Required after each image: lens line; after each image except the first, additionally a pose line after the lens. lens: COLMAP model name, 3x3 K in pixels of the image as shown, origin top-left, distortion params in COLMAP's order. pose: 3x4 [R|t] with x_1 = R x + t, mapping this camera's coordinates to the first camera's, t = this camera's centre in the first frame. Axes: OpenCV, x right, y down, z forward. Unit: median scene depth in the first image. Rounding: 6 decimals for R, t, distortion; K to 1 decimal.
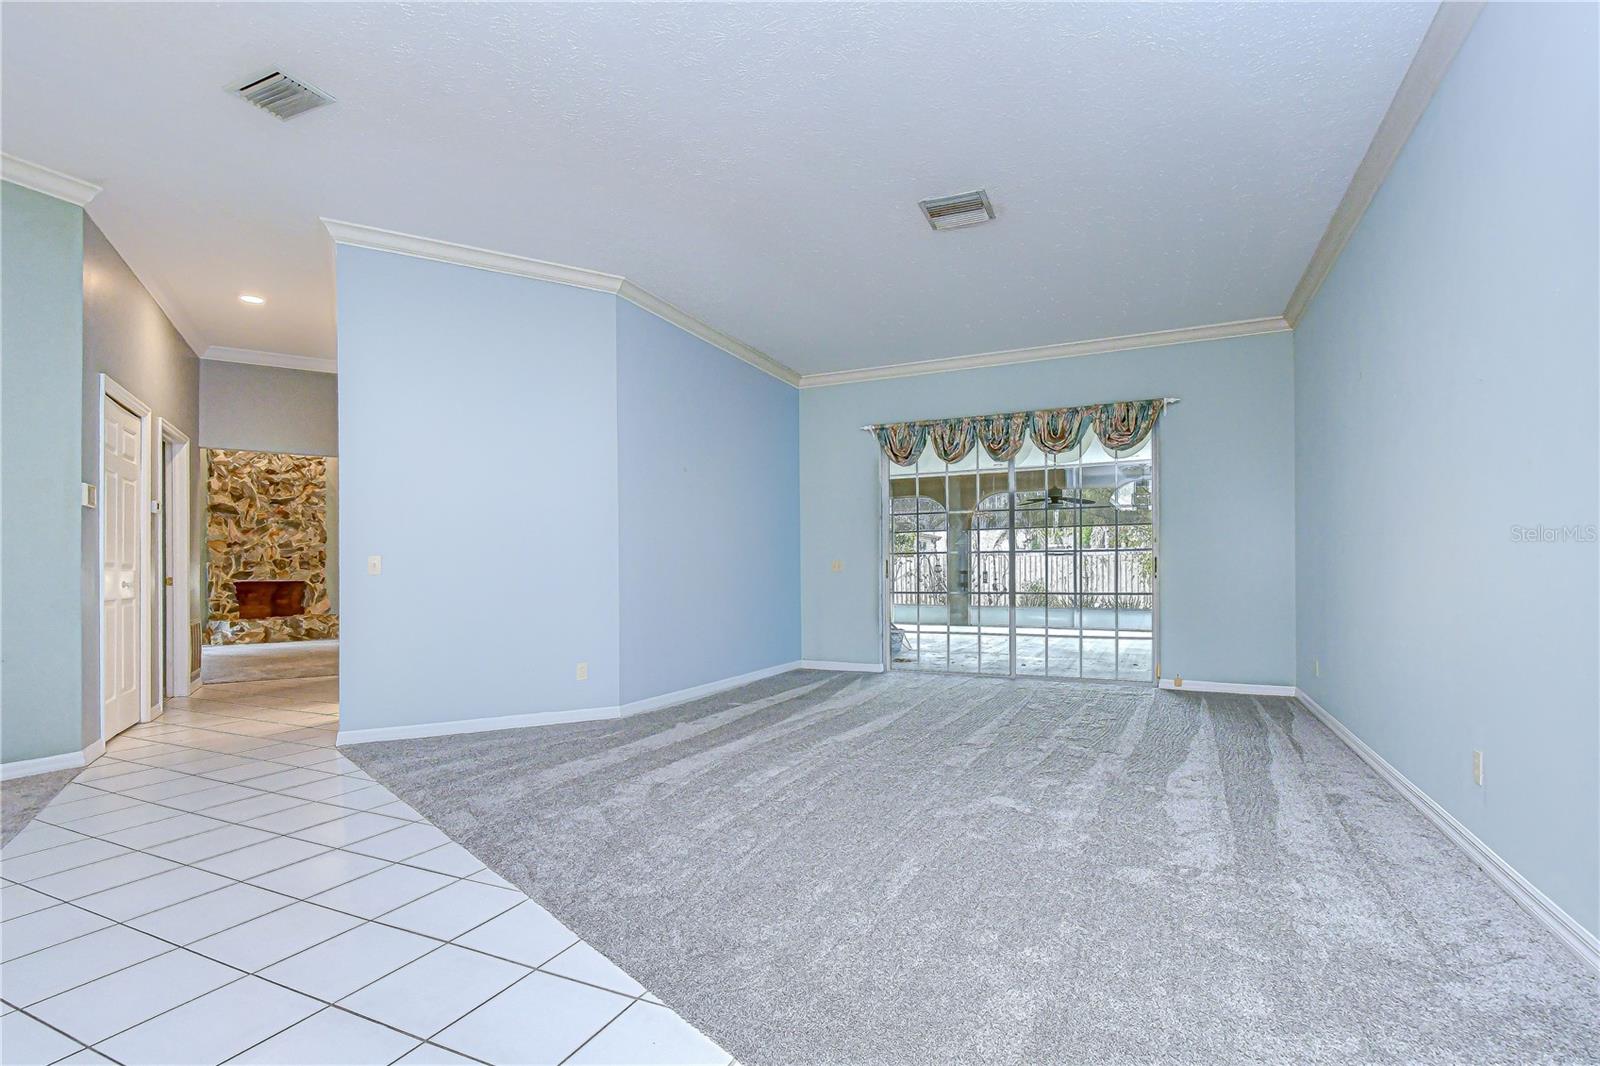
lens RADIAL K [[734.9, 0, 807.1], [0, 734.9, 580.8], [0, 0, 1]] dist [0.000230, -0.001375]
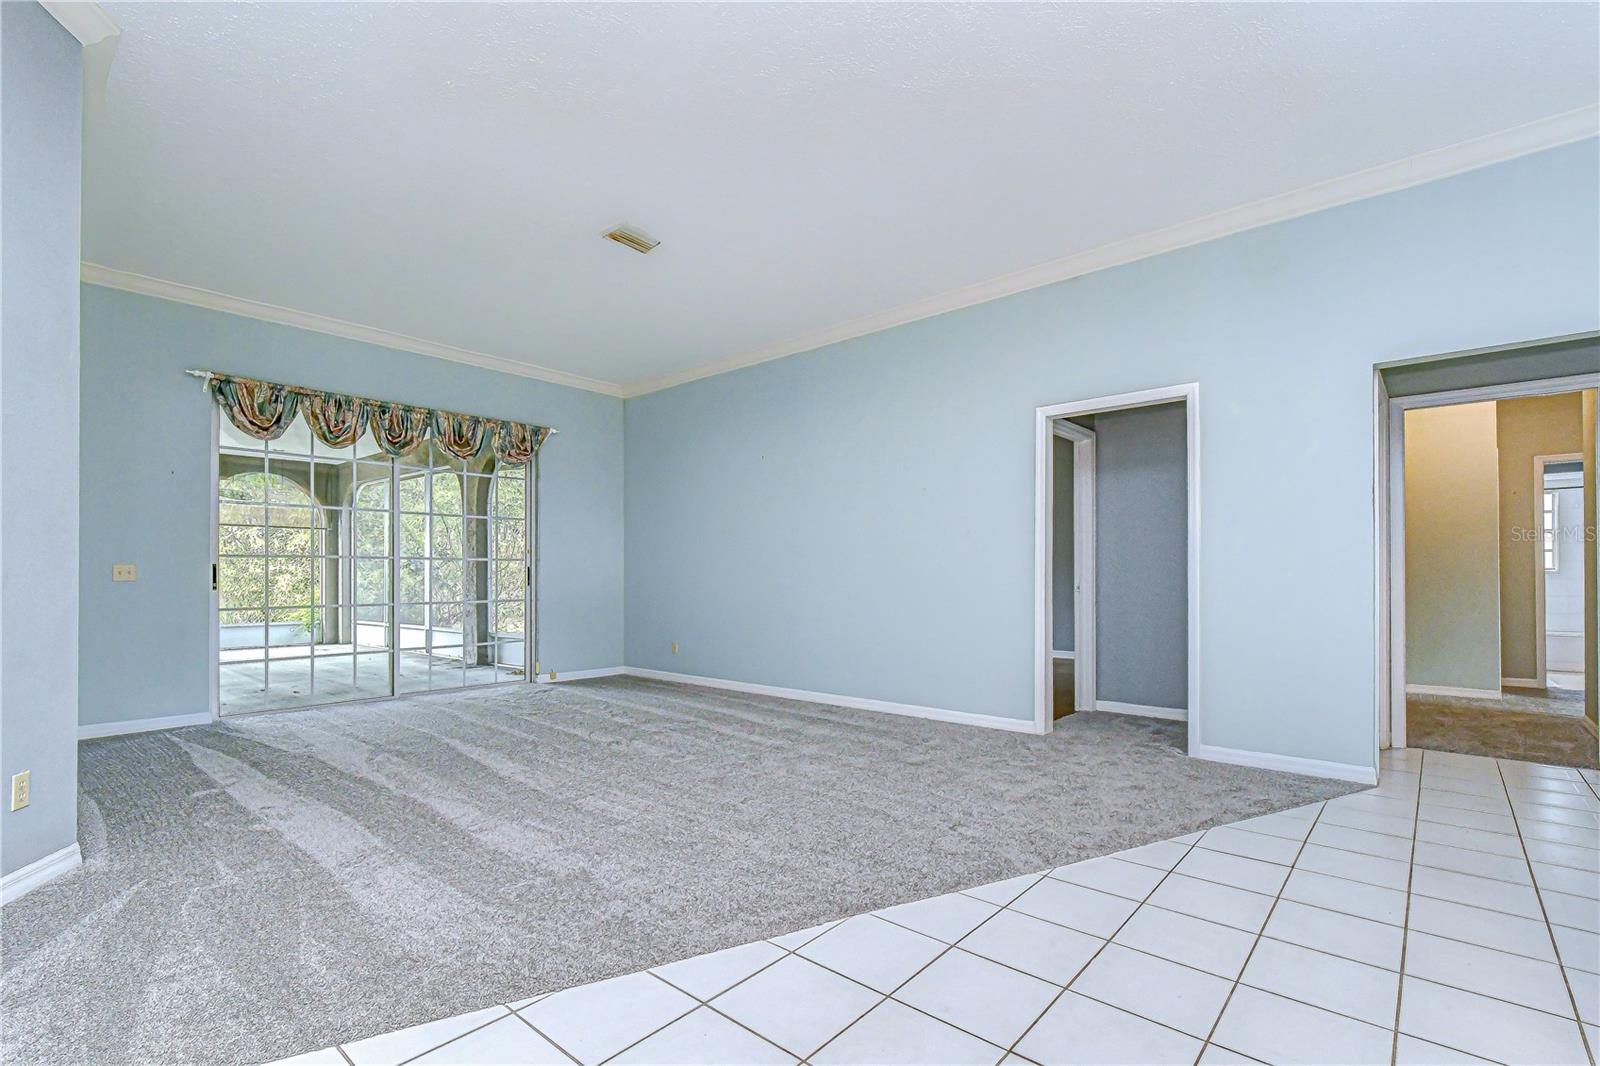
lens RADIAL K [[734.9, 0, 807.1], [0, 734.9, 580.8], [0, 0, 1]] dist [0.000230, -0.001375]
pose [[0.276355, -0.001635, 0.961054, -0.469115], [0.012541, 0.999920, -0.001905, -0.003165], [-0.960974, 0.012579, 0.276353, 0.281300]]
